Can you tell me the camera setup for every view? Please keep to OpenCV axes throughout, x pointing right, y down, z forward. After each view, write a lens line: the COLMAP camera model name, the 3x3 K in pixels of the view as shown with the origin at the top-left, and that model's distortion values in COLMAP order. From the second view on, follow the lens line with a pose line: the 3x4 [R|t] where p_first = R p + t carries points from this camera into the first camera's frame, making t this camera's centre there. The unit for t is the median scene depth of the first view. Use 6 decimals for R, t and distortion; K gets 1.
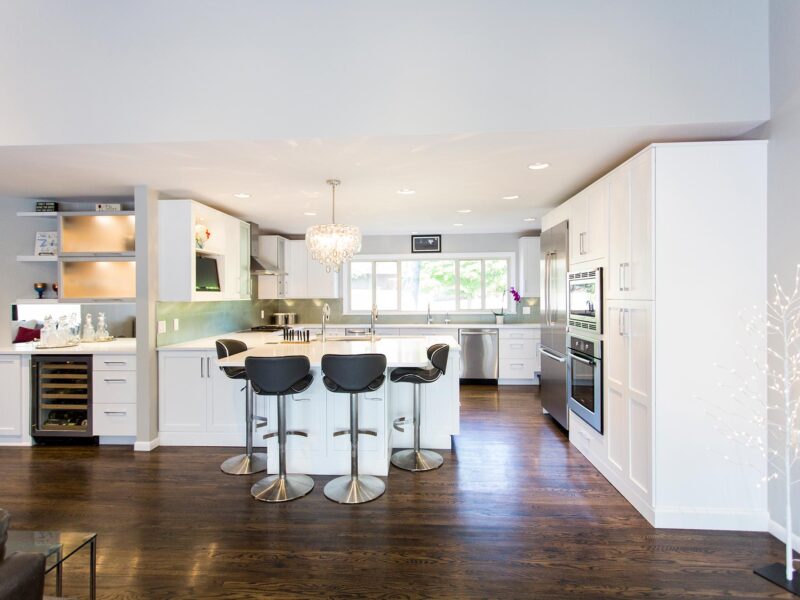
lens RADIAL K [[423.2, 0, 396.2], [0, 423.2, 296.0], [0, 0, 1]] dist [-0.002773, 0.003661]
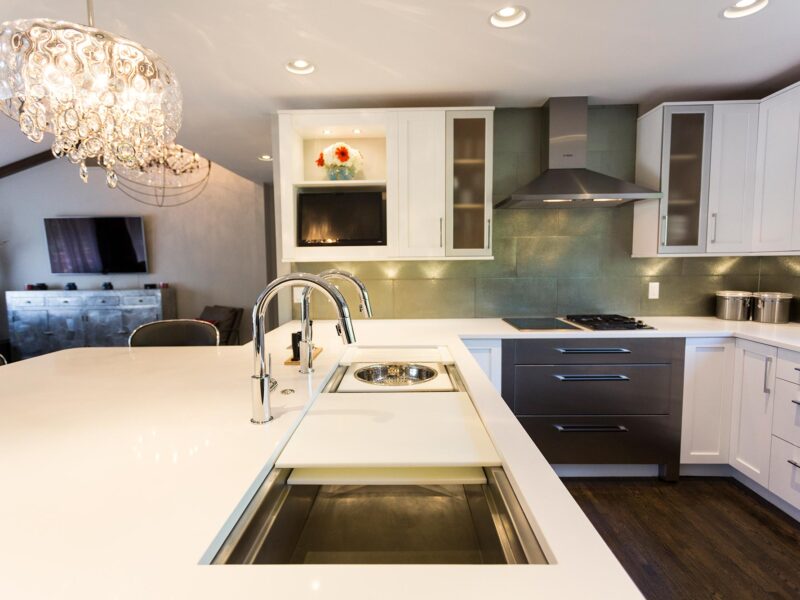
lens RADIAL K [[423.2, 0, 398.5], [0, 423.2, 296.5], [0, 0, 1]] dist [-0.002773, 0.003661]
pose [[0.040329, 0.089518, -0.995168, 0.133851], [0.010366, 0.995888, 0.090003, 0.005298], [0.999133, -0.013945, 0.039235, 0.699583]]
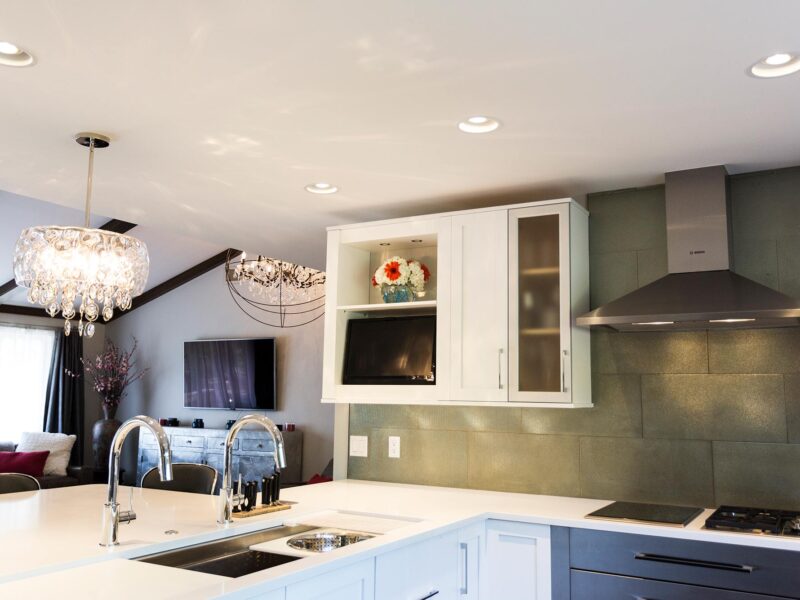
lens RADIAL K [[736.6, 0, 399.6], [0, 736.6, 298.7], [0, 0, 1]] dist [0.005404, 0.000000]
pose [[-0.445995, -0.118671, -0.887134, 0.220418], [-0.014218, 0.991986, -0.125548, -0.001694], [0.894923, -0.043381, -0.444108, 0.927696]]
